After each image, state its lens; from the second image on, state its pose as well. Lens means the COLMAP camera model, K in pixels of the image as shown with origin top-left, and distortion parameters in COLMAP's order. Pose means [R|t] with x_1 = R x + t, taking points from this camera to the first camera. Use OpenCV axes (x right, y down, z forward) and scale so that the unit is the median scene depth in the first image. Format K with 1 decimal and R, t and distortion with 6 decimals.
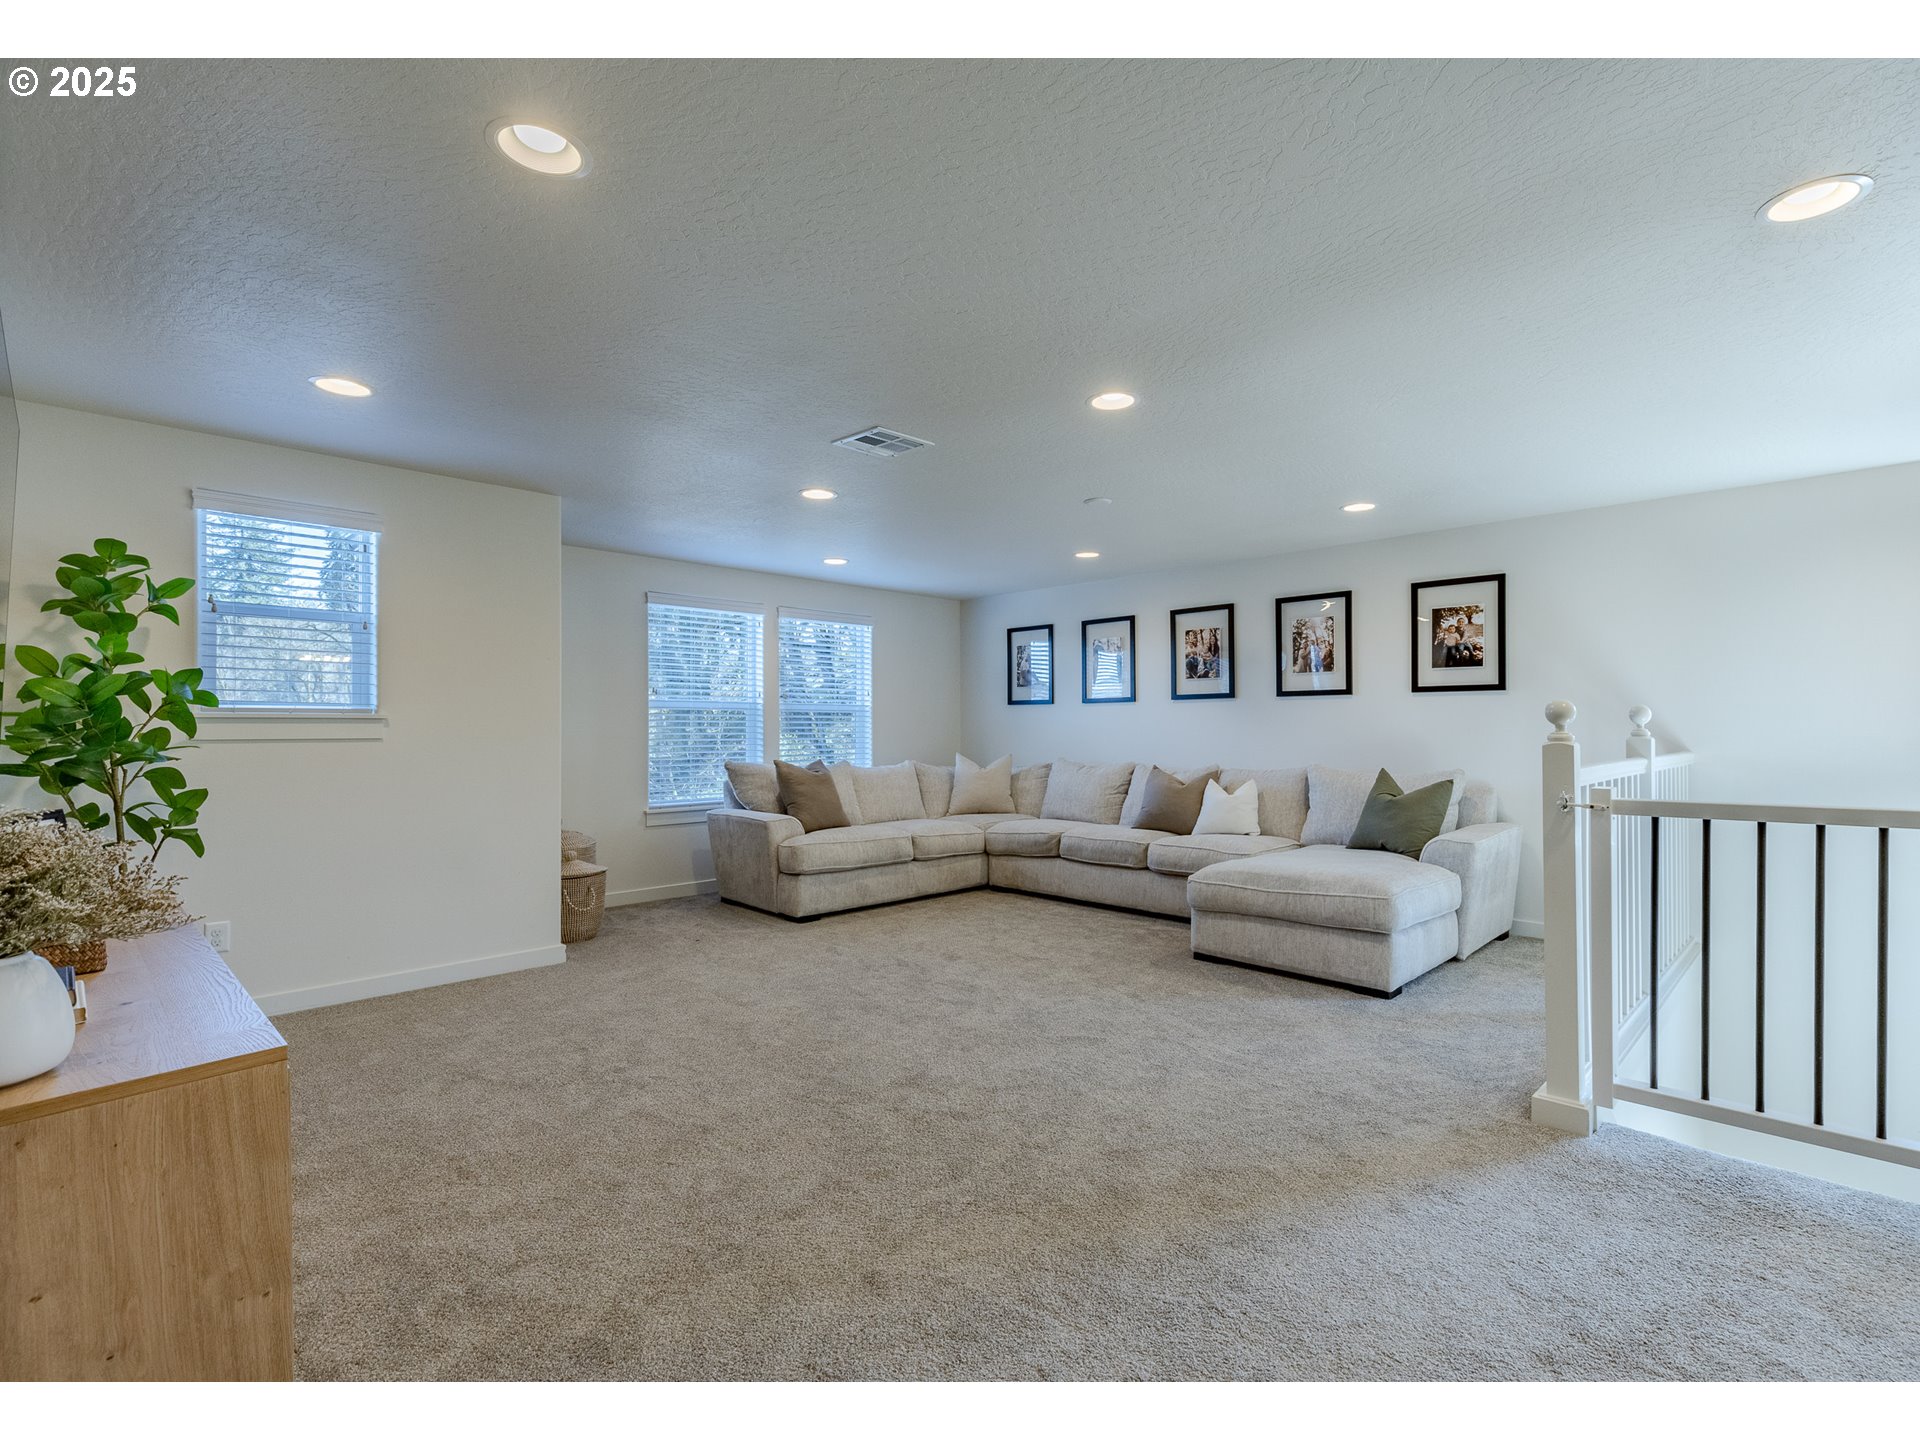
lens RADIAL K [[869.3, 0, 956.2], [0, 869.3, 723.0], [0, 0, 1]] dist [0.005539, -0.000188]
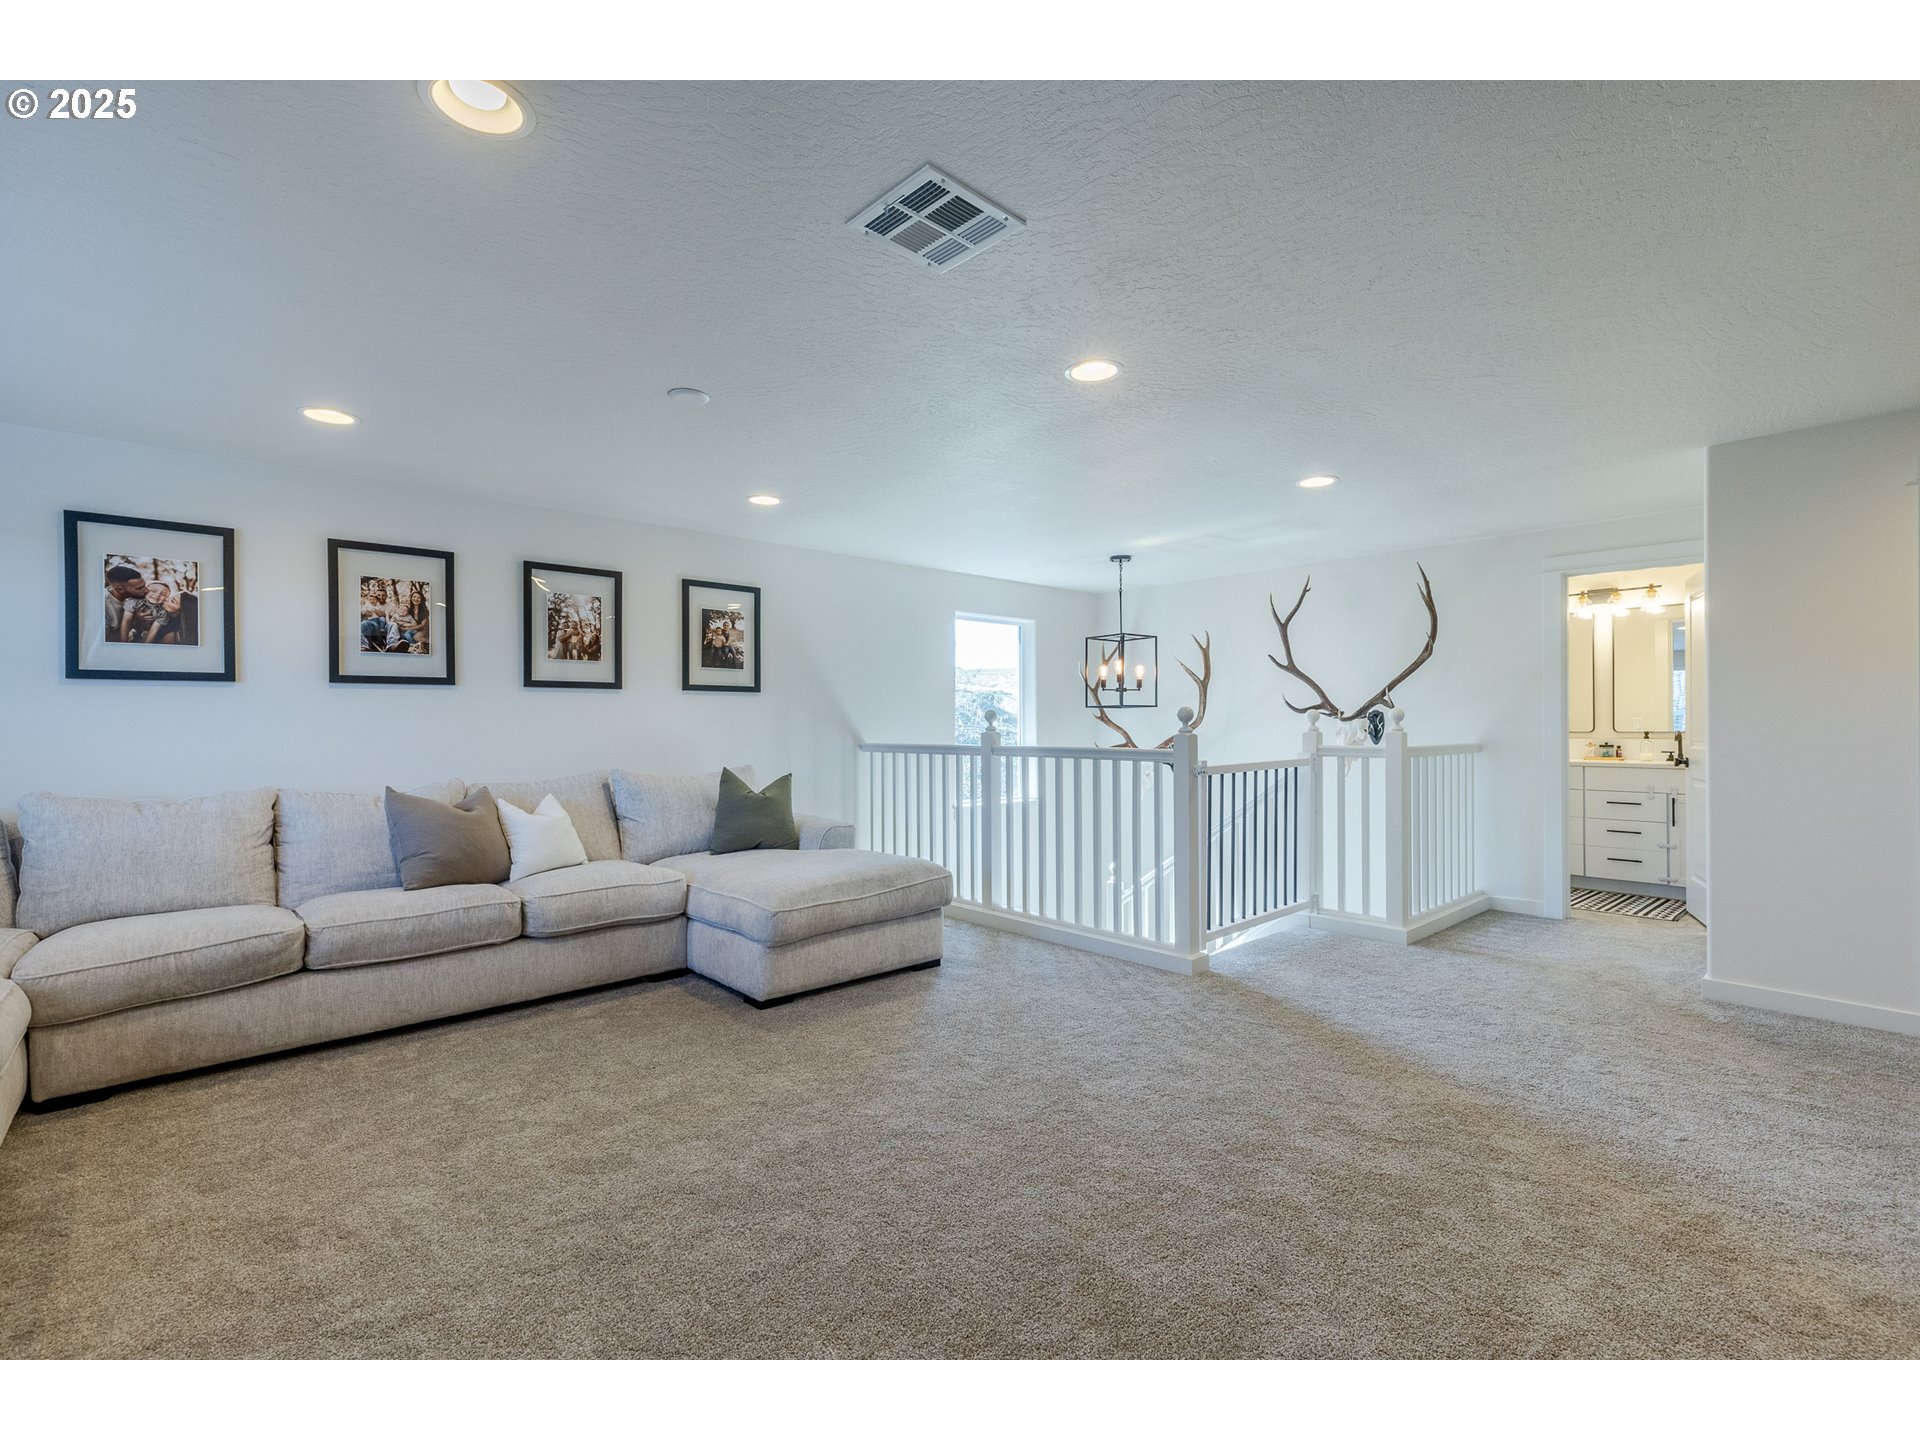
lens RADIAL K [[869.3, 0, 958.8], [0, 869.3, 723.8], [0, 0, 1]] dist [0.005539, -0.000188]
pose [[0.041348, -0.001088, 0.999144, -0.418991], [-0.004232, 0.999990, 0.001265, 0.000376], [-0.999136, -0.004281, 0.041343, 0.611995]]
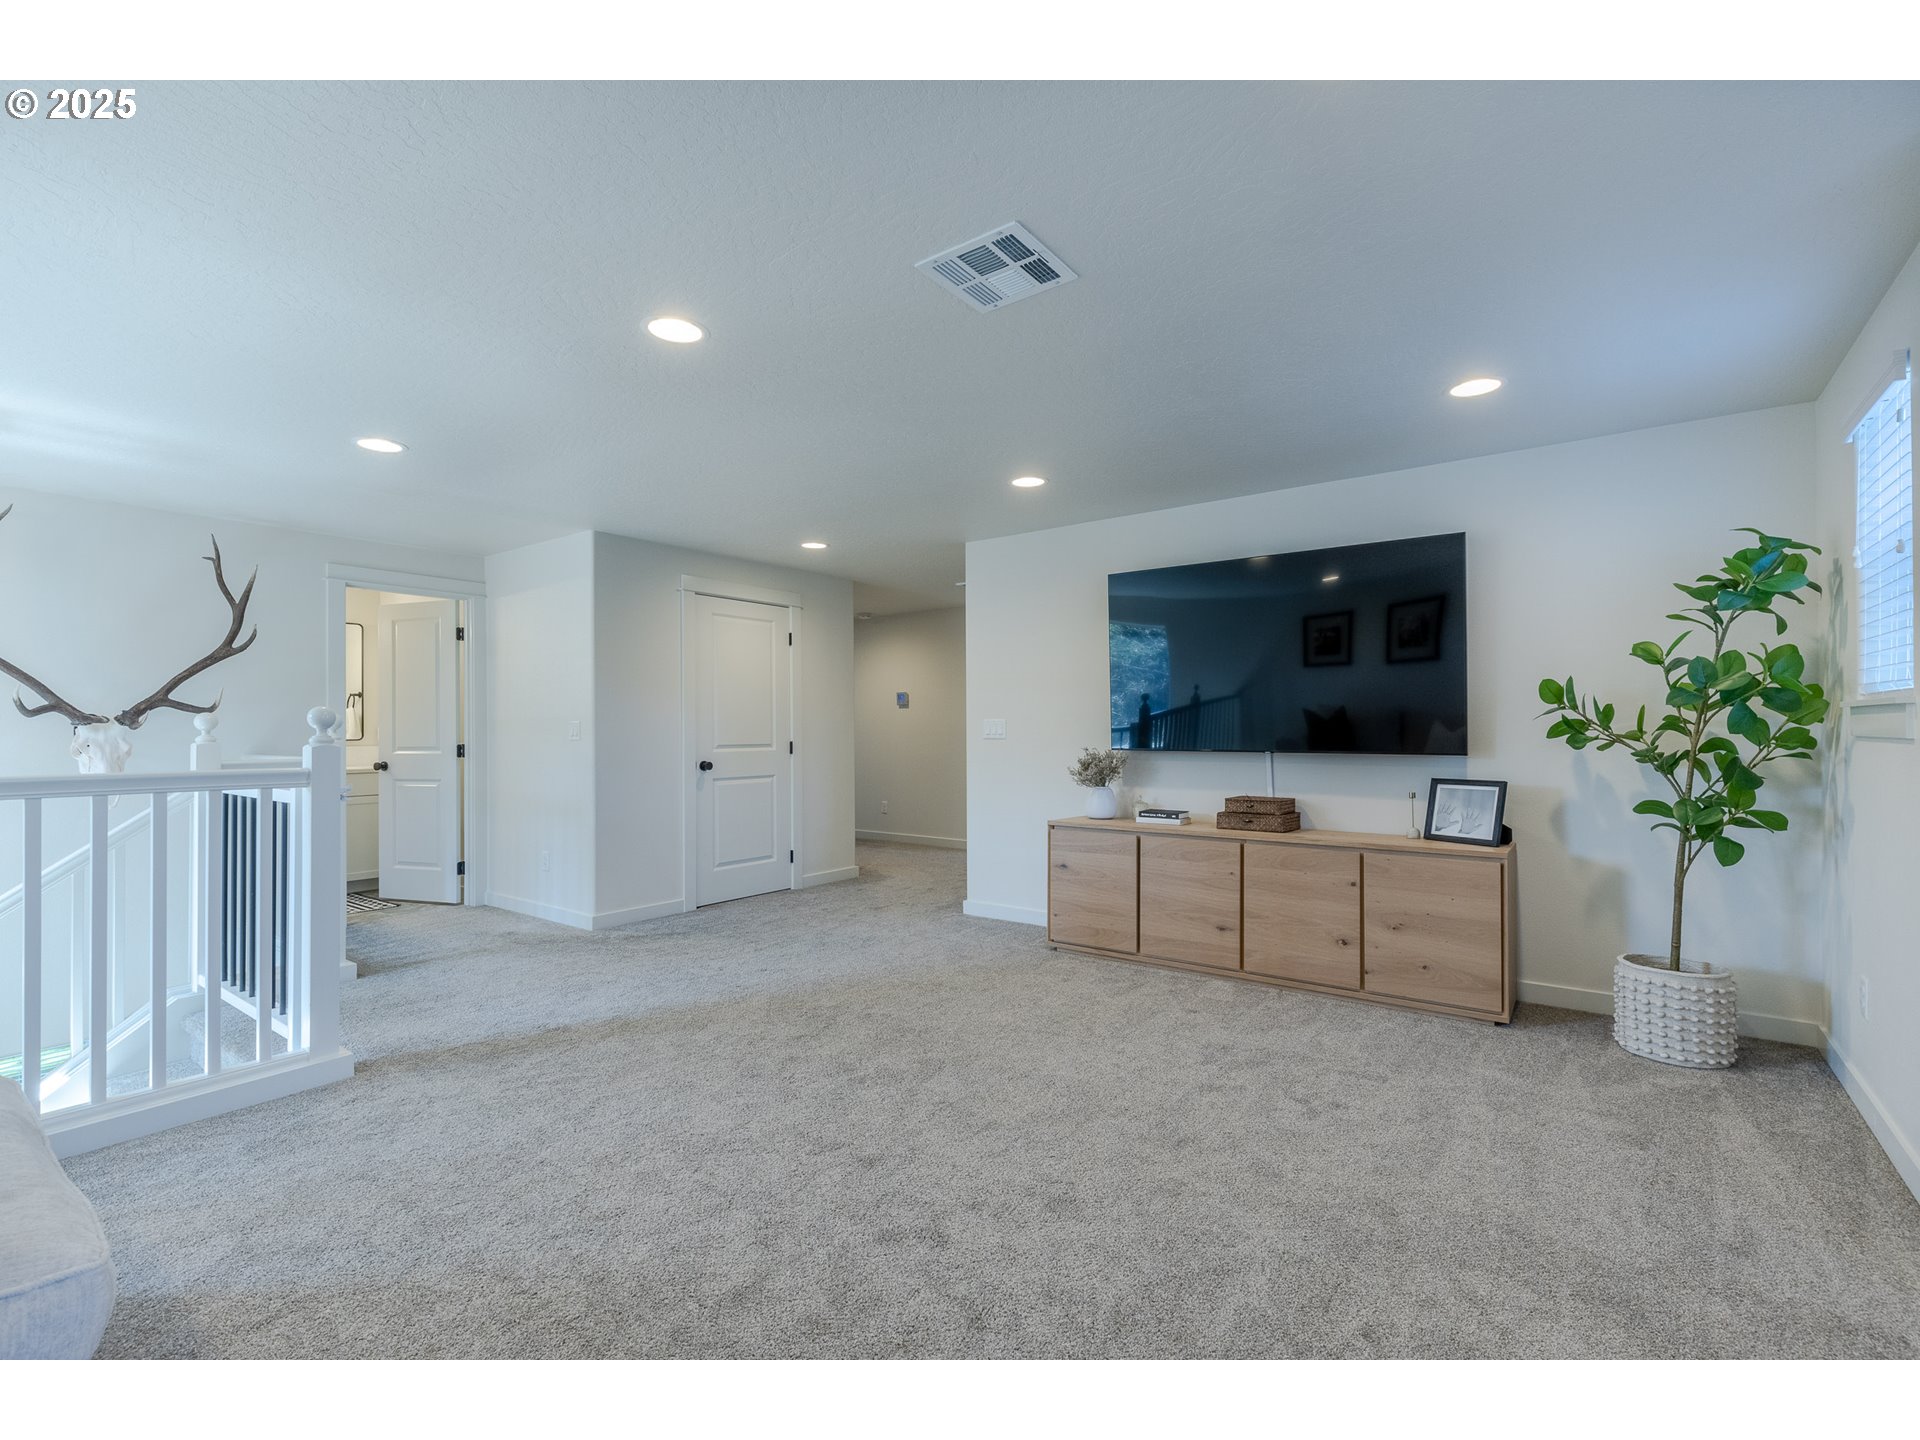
lens RADIAL K [[869.3, 0, 962.4], [0, 869.3, 723.5], [0, 0, 1]] dist [0.005539, -0.000188]
pose [[-0.989758, 0.008229, -0.142519, 0.009065], [0.009257, 0.999936, -0.006552, 0.002443], [0.142455, -0.007804, -0.989770, 1.018196]]
